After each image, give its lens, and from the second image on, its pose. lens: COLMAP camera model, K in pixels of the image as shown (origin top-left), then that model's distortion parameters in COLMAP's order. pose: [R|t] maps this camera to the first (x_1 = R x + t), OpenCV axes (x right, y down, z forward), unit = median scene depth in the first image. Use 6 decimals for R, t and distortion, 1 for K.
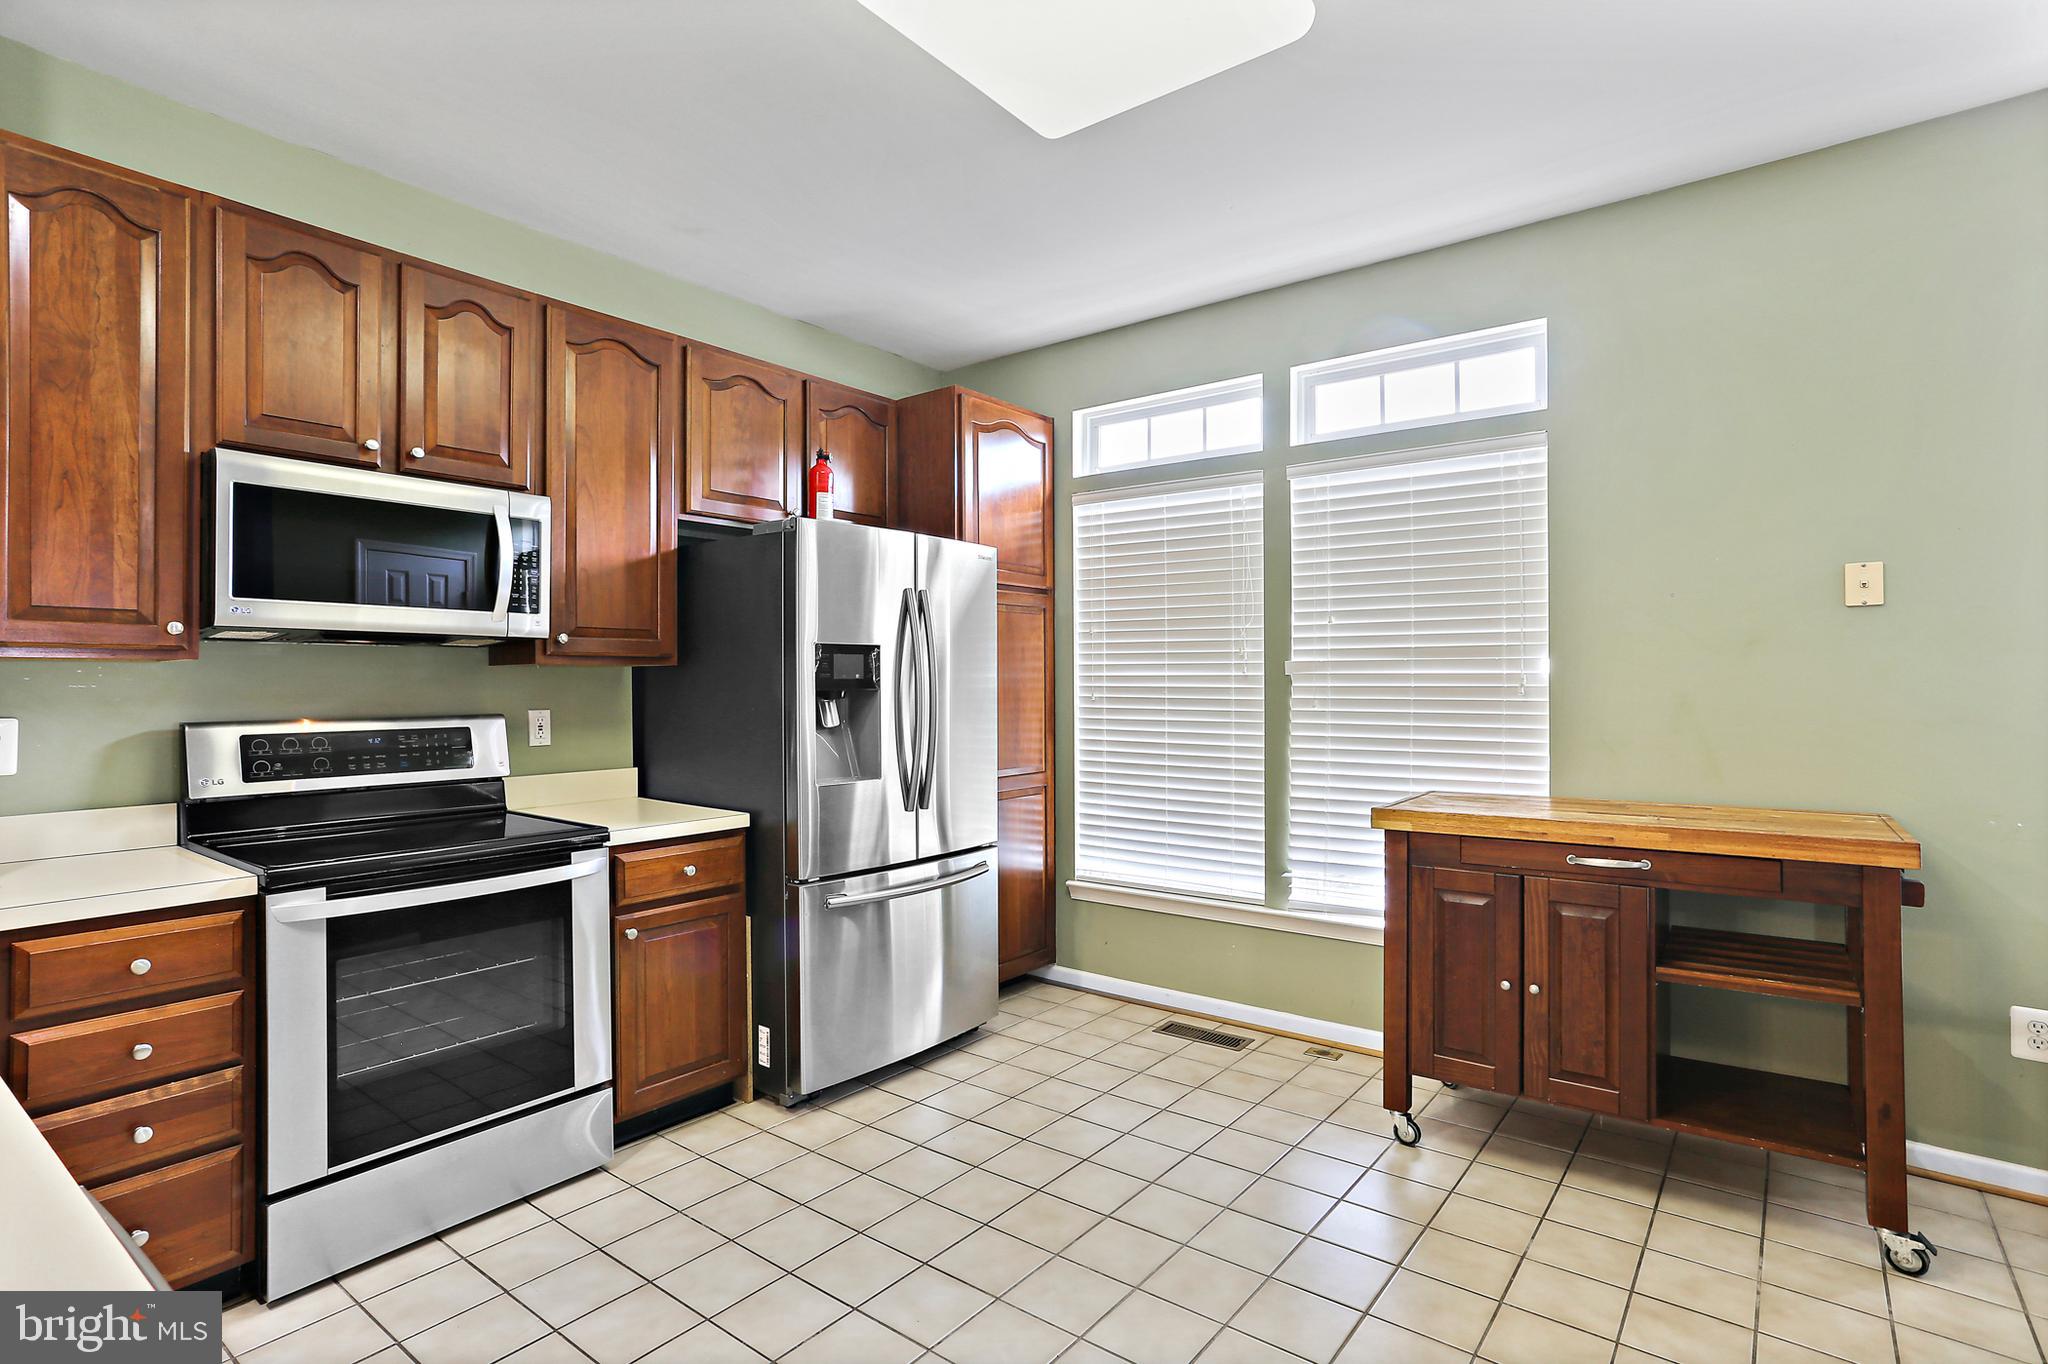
lens RADIAL K [[1017.3, 0, 1011.9], [0, 1017.3, 678.1], [0, 0, 1]] dist [-0.046790, 0.032856]
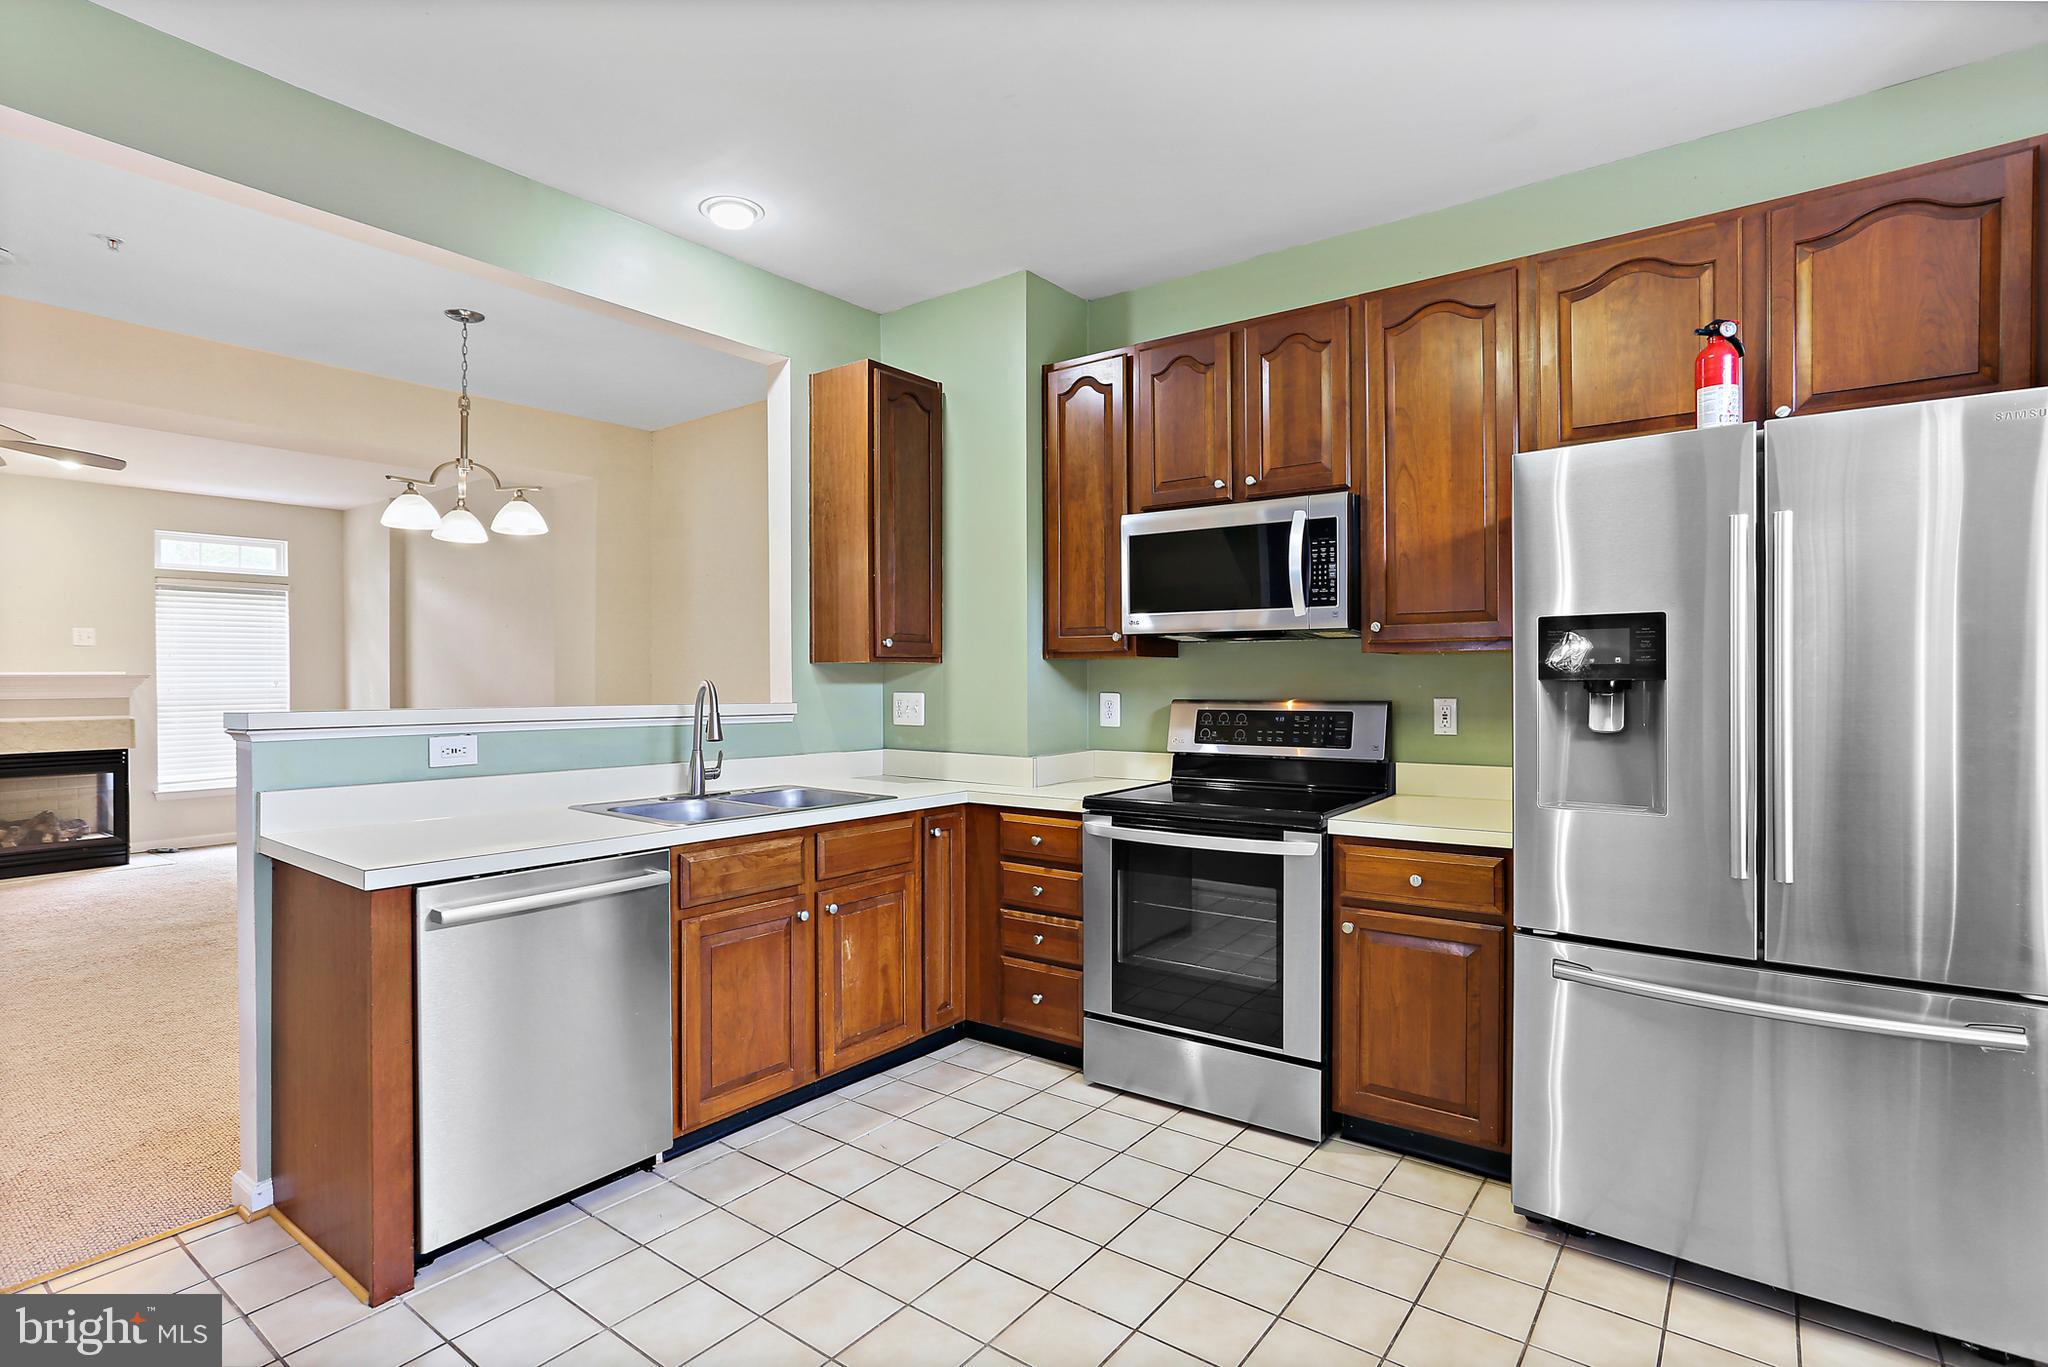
lens RADIAL K [[1017.3, 0, 1011.9], [0, 1017.3, 679.6], [0, 0, 1]] dist [-0.046790, 0.032856]
pose [[0.020000, 0.007704, -0.999770, 0.618272], [0.008729, 0.999931, 0.007880, 0.002186], [0.999762, -0.008885, 0.019931, 0.681962]]
